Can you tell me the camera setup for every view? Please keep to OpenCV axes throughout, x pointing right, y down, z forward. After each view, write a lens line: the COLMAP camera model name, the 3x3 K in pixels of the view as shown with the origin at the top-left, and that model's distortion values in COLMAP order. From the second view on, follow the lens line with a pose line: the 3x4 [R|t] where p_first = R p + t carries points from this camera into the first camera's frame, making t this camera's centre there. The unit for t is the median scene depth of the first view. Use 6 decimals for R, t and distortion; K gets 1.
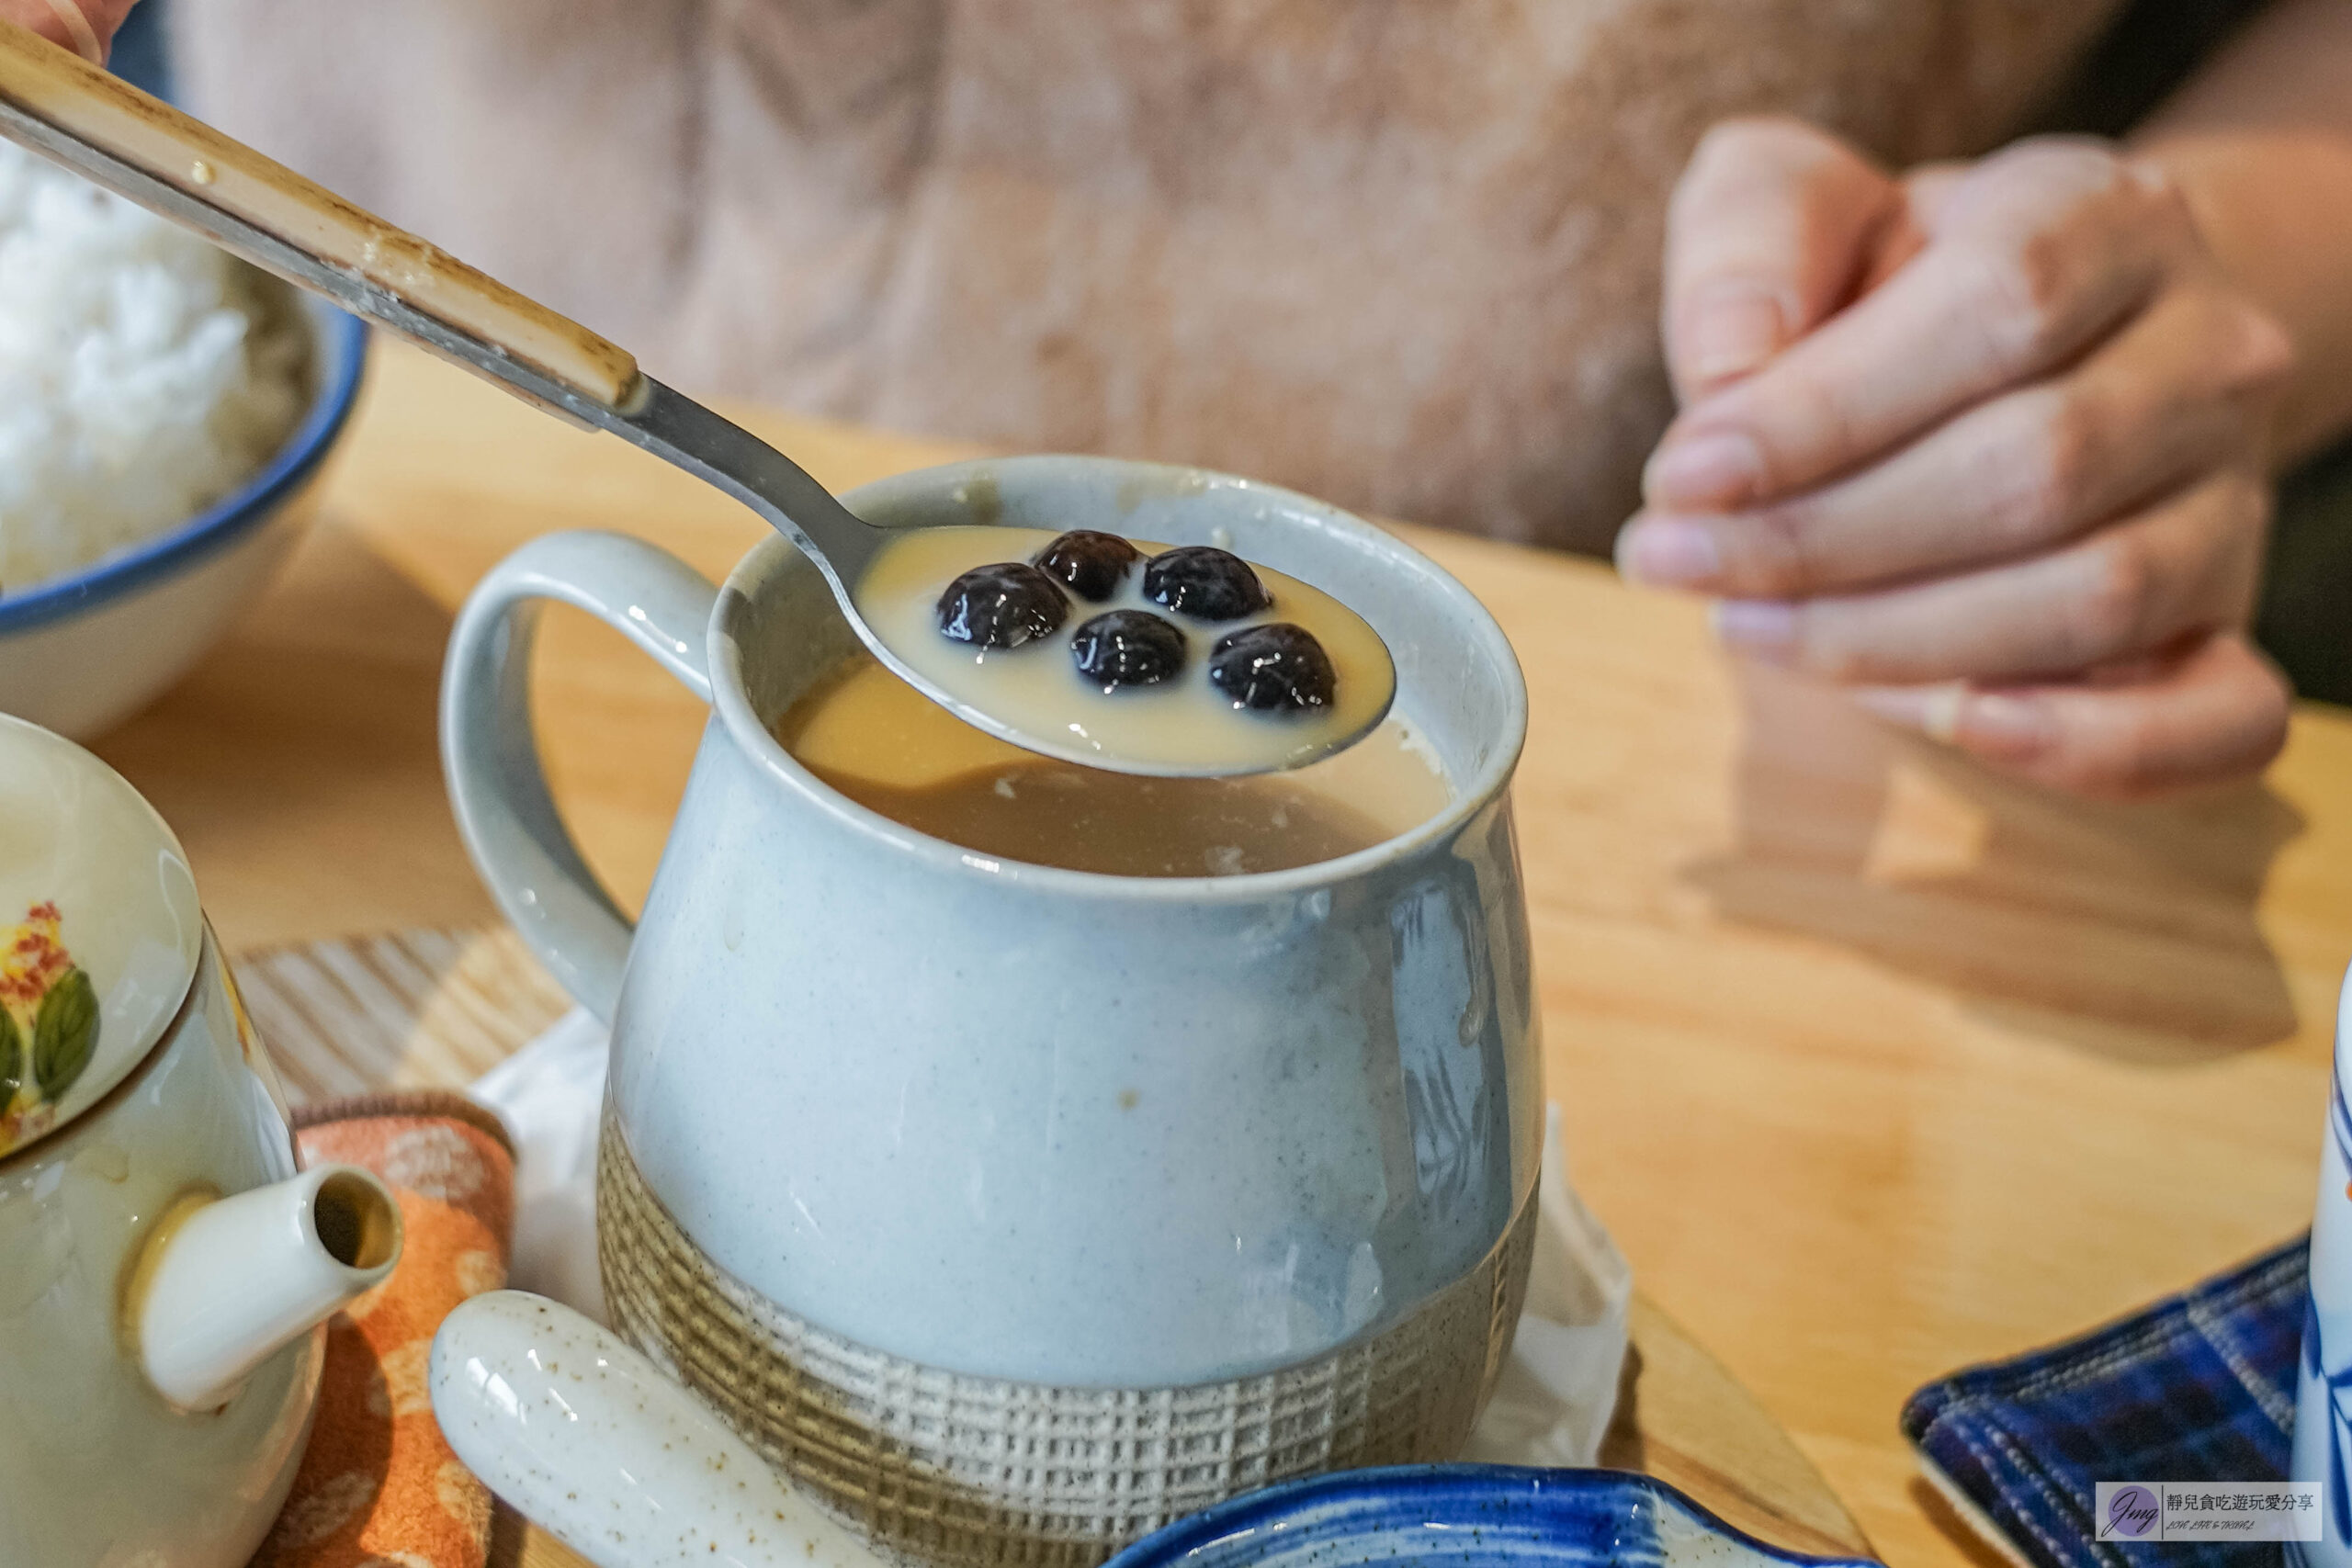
lens RADIAL K [[3759.5, 0, 1176.5], [0, 3759.5, 624.5], [0, 0, 1]] dist [-0.001577, 0.001572]
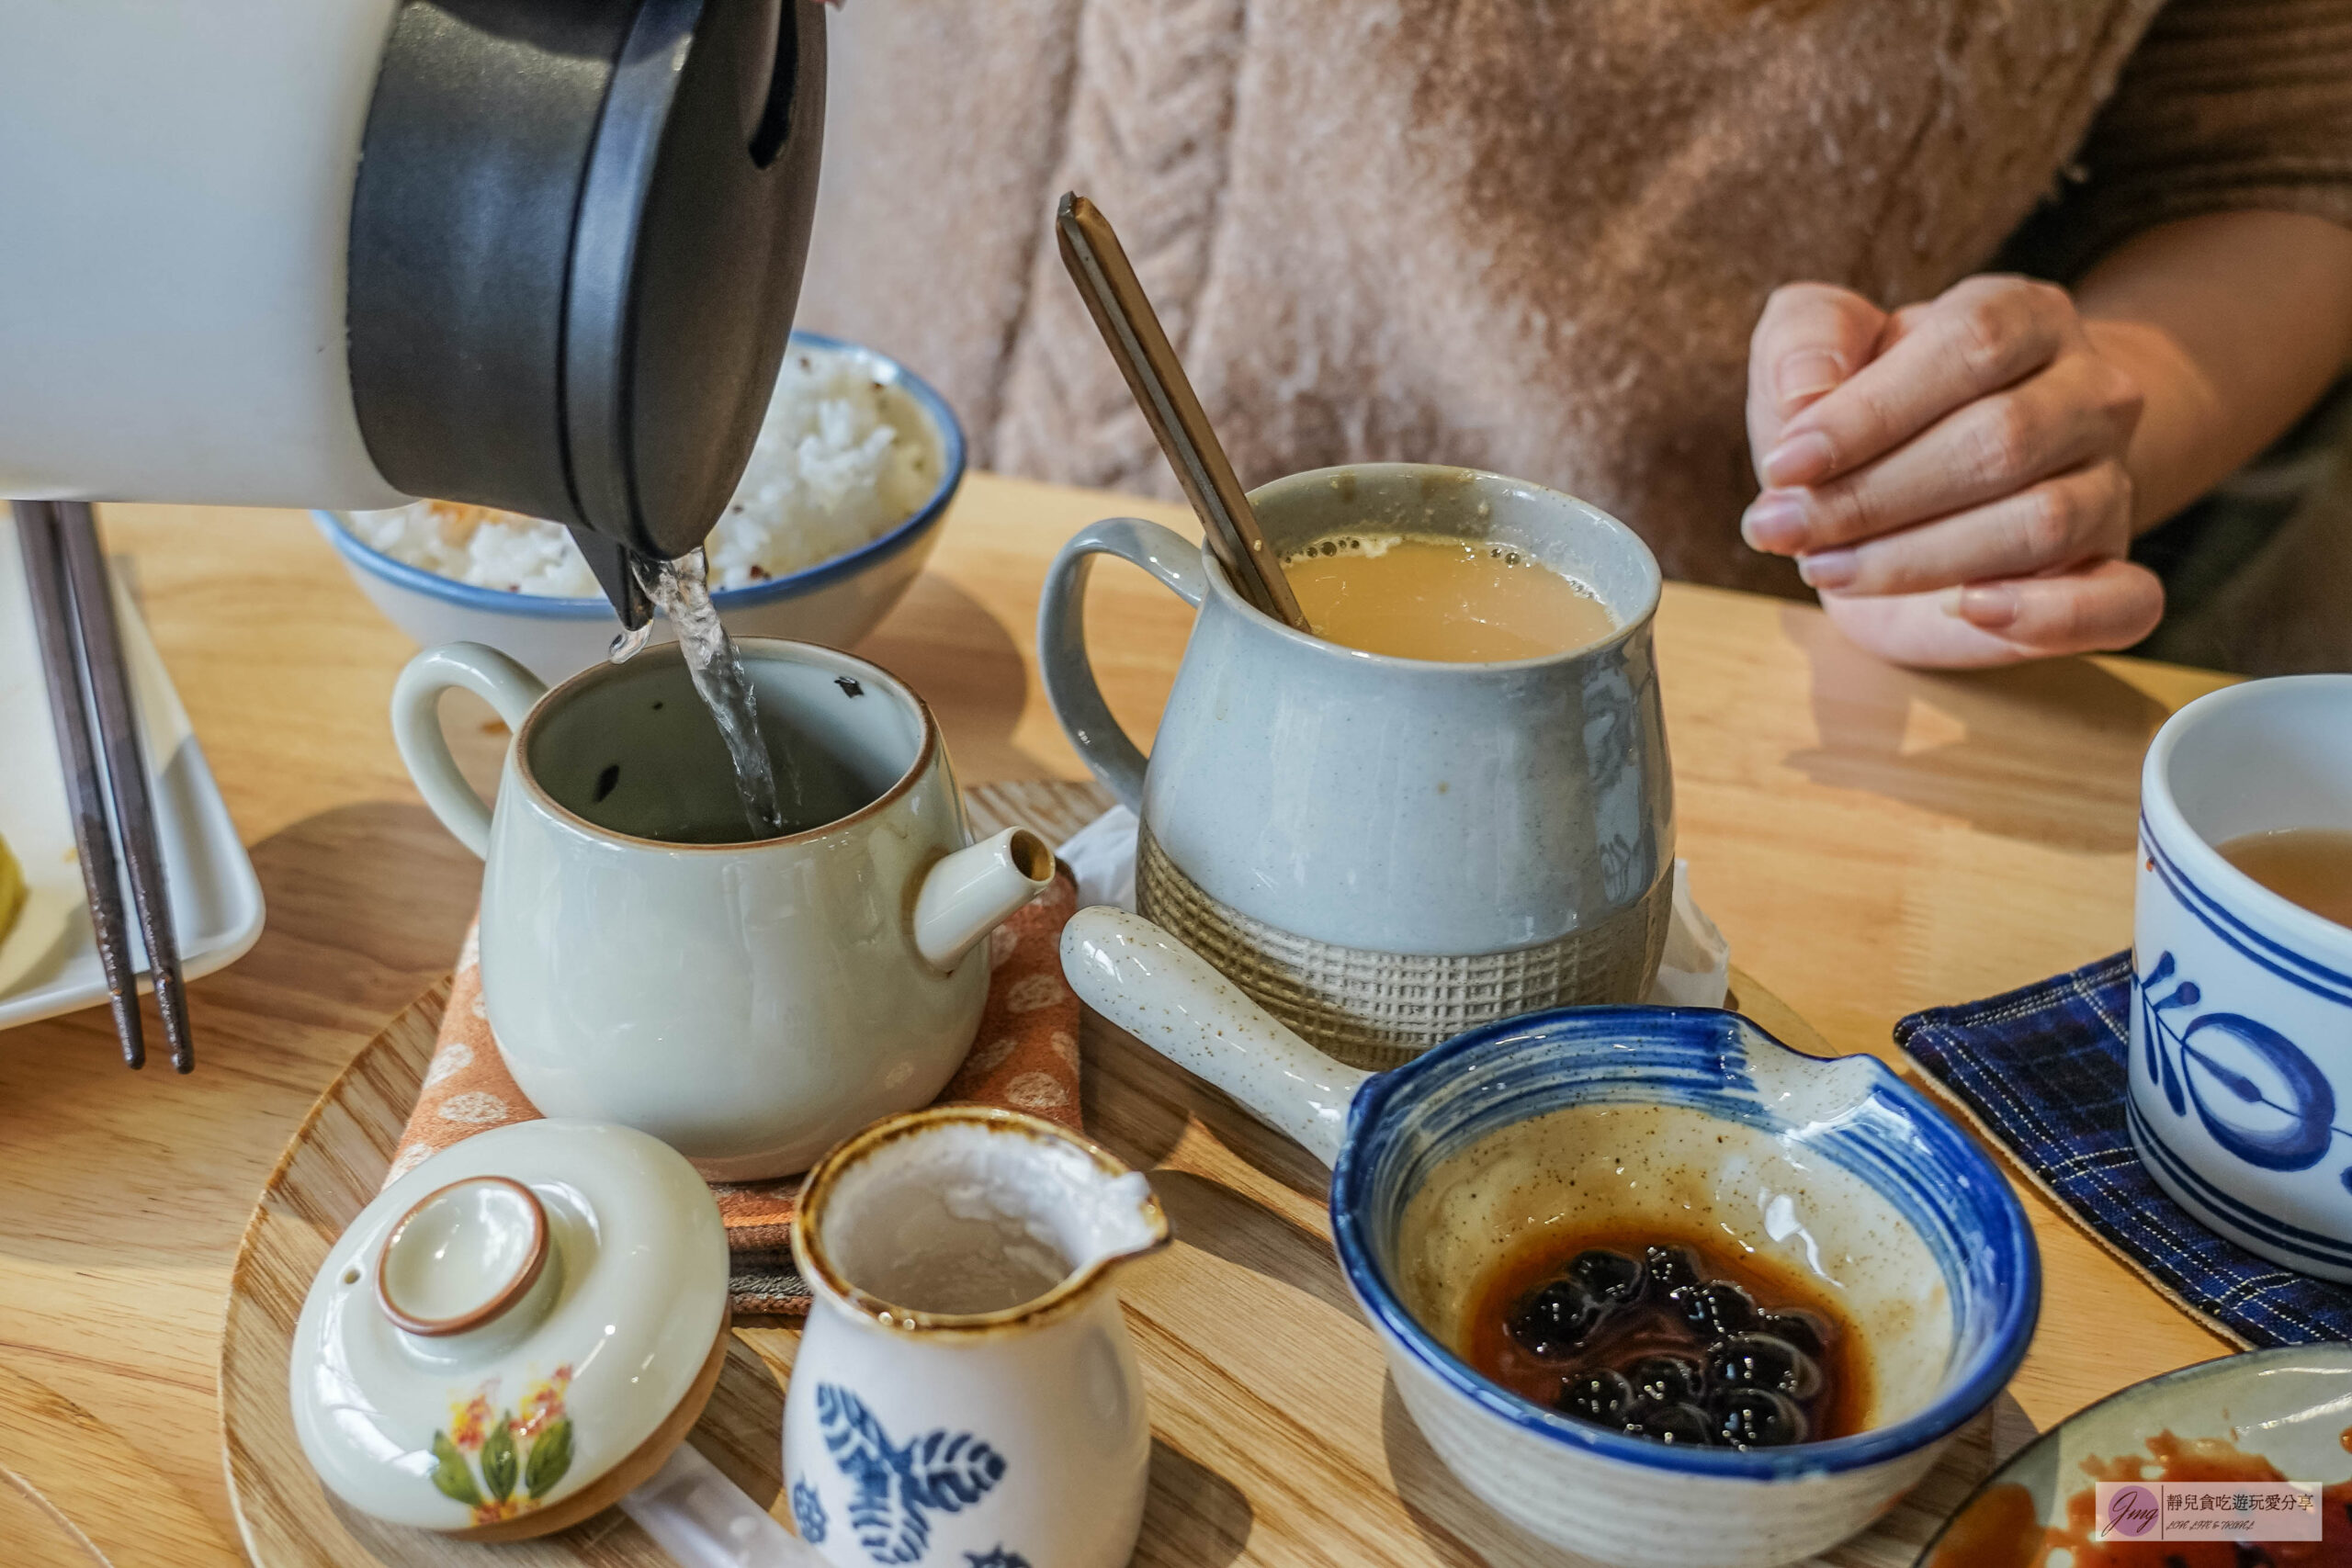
lens RADIAL K [[2847.7, 0, 1176.0], [0, 2847.7, 784.0], [0, 0, 1]] dist [0.014980, -0.020685]
pose [[0.996644, -0.015675, -0.080348, -0.029359], [0.014871, 0.999833, -0.010598, 0.130566], [0.080501, 0.009367, 0.996711, -0.370510]]
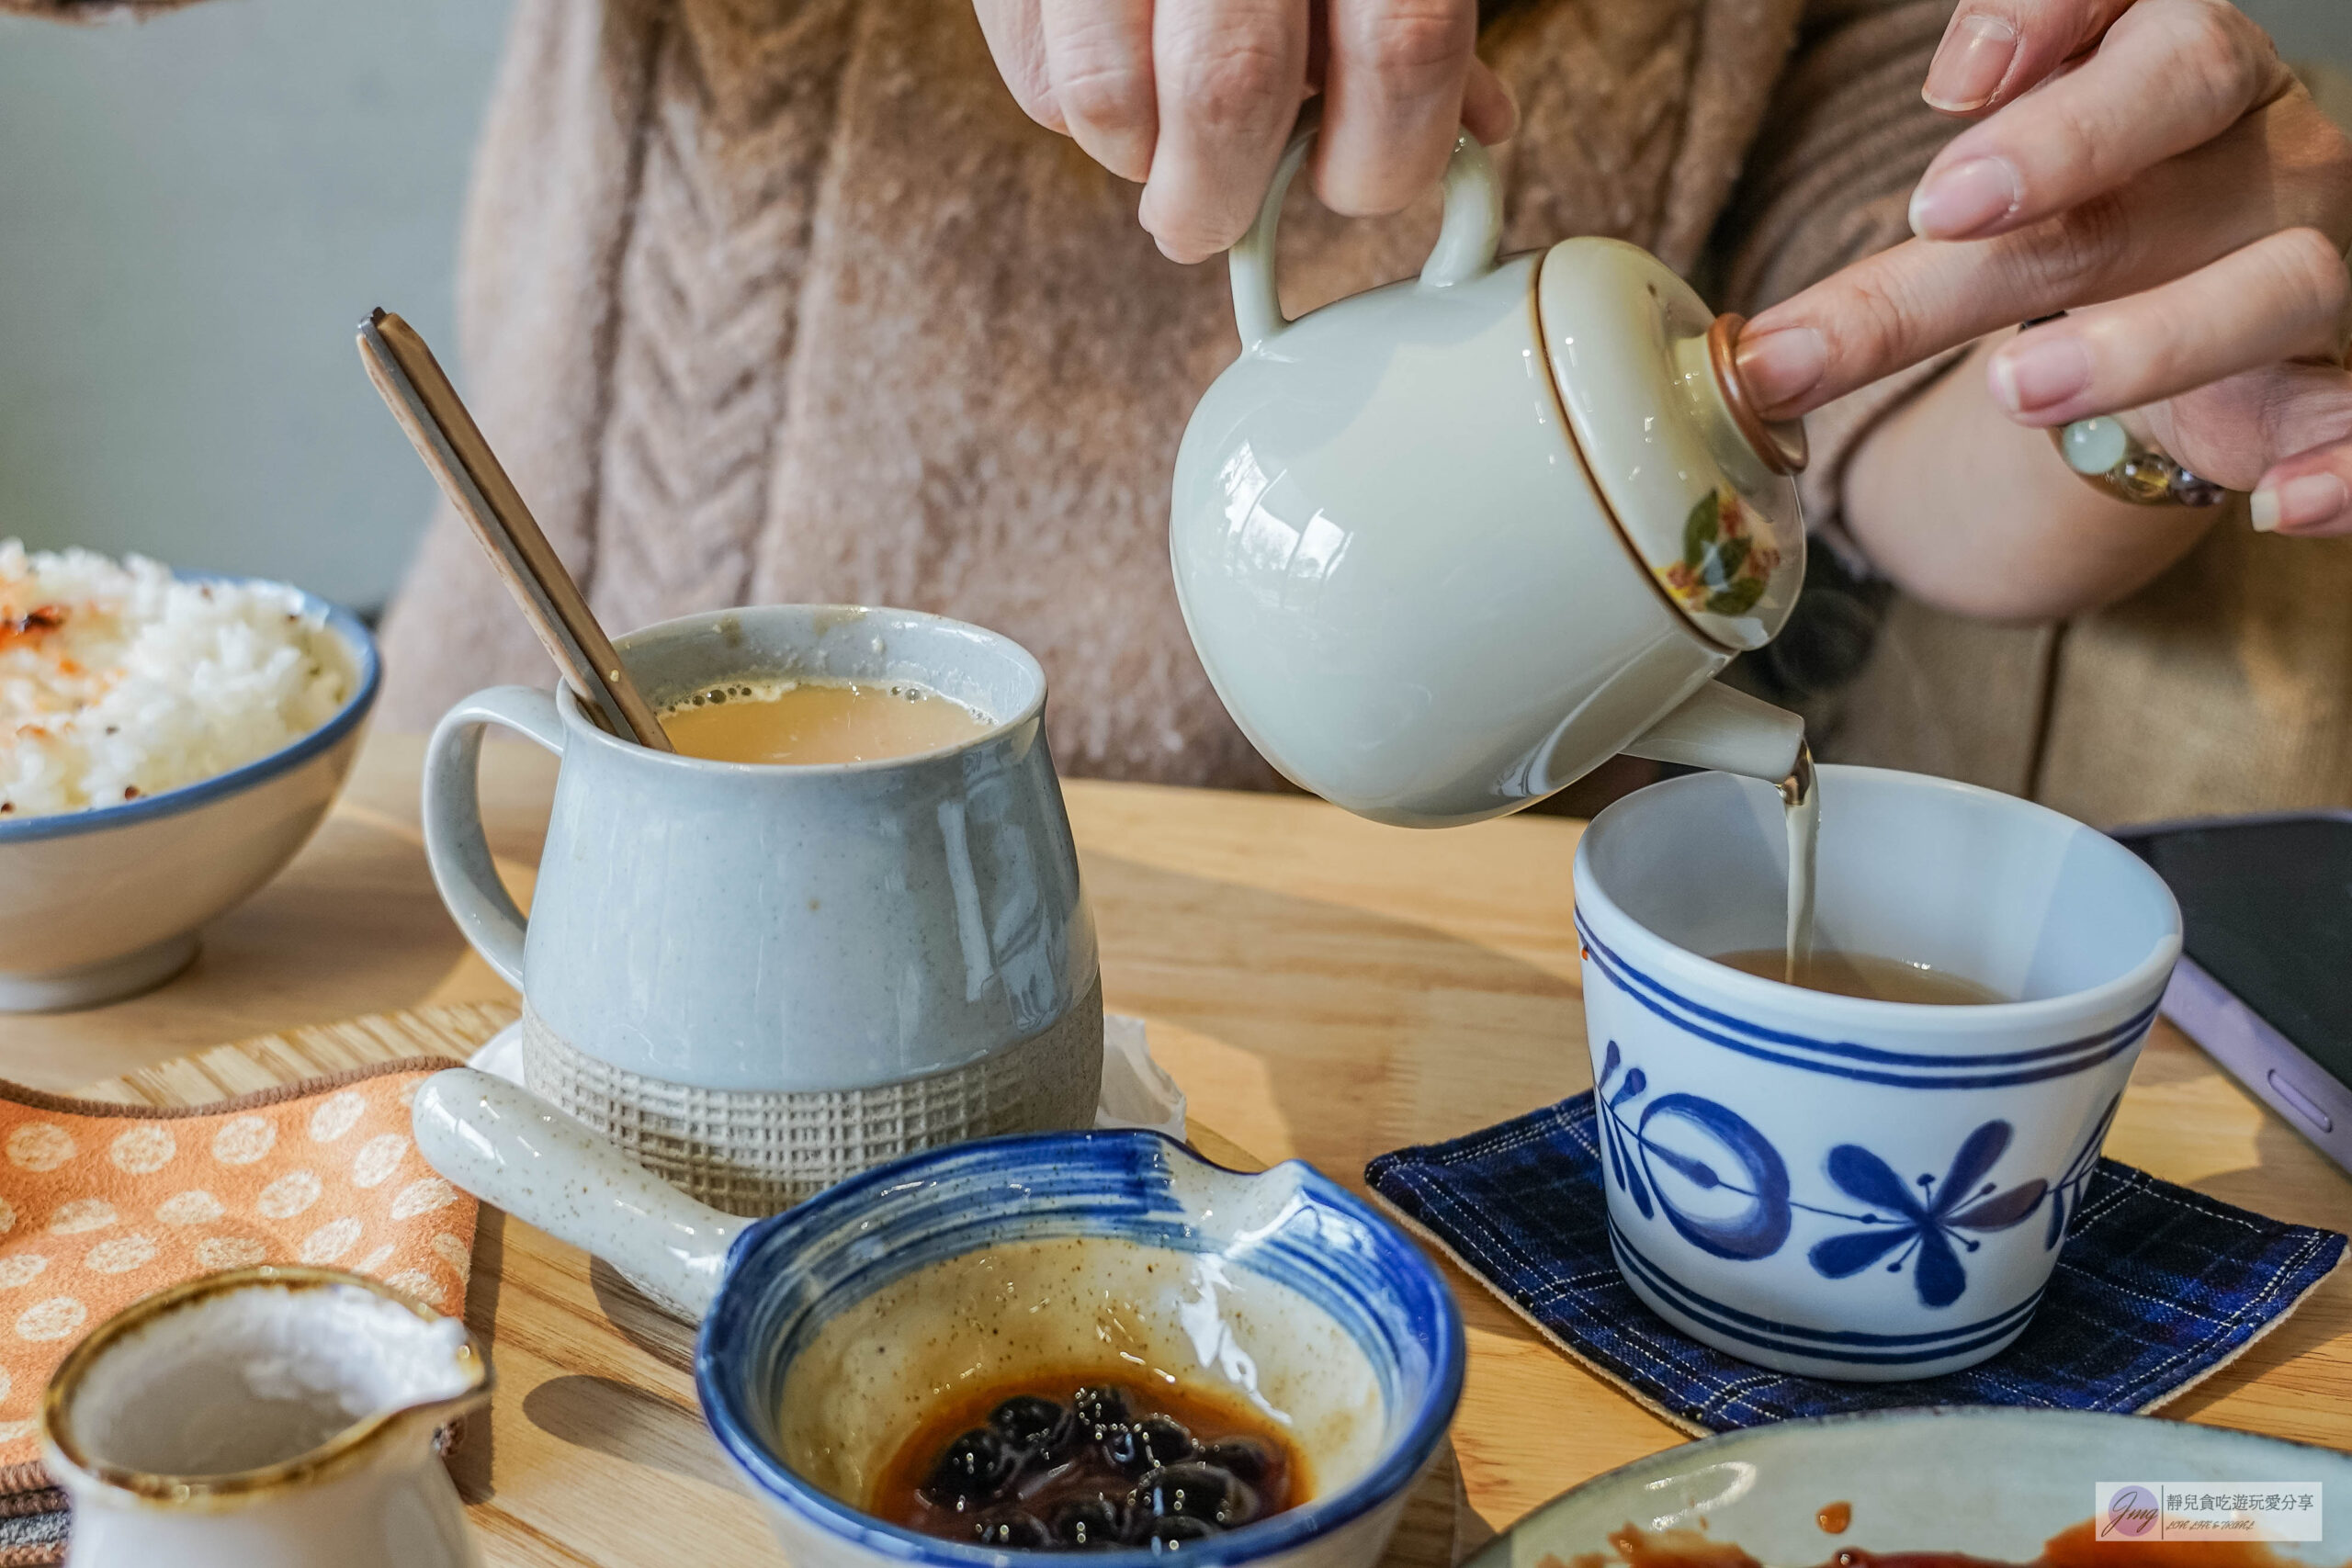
lens RADIAL K [[2847.7, 0, 1176.0], [0, 2847.7, 784.0], [0, 0, 1]] dist [0.014980, -0.020685]
pose [[0.994962, -0.095057, 0.031863, 0.108766], [0.098823, 0.983432, -0.151974, 0.271048], [-0.016888, 0.154357, 0.987871, -0.269503]]
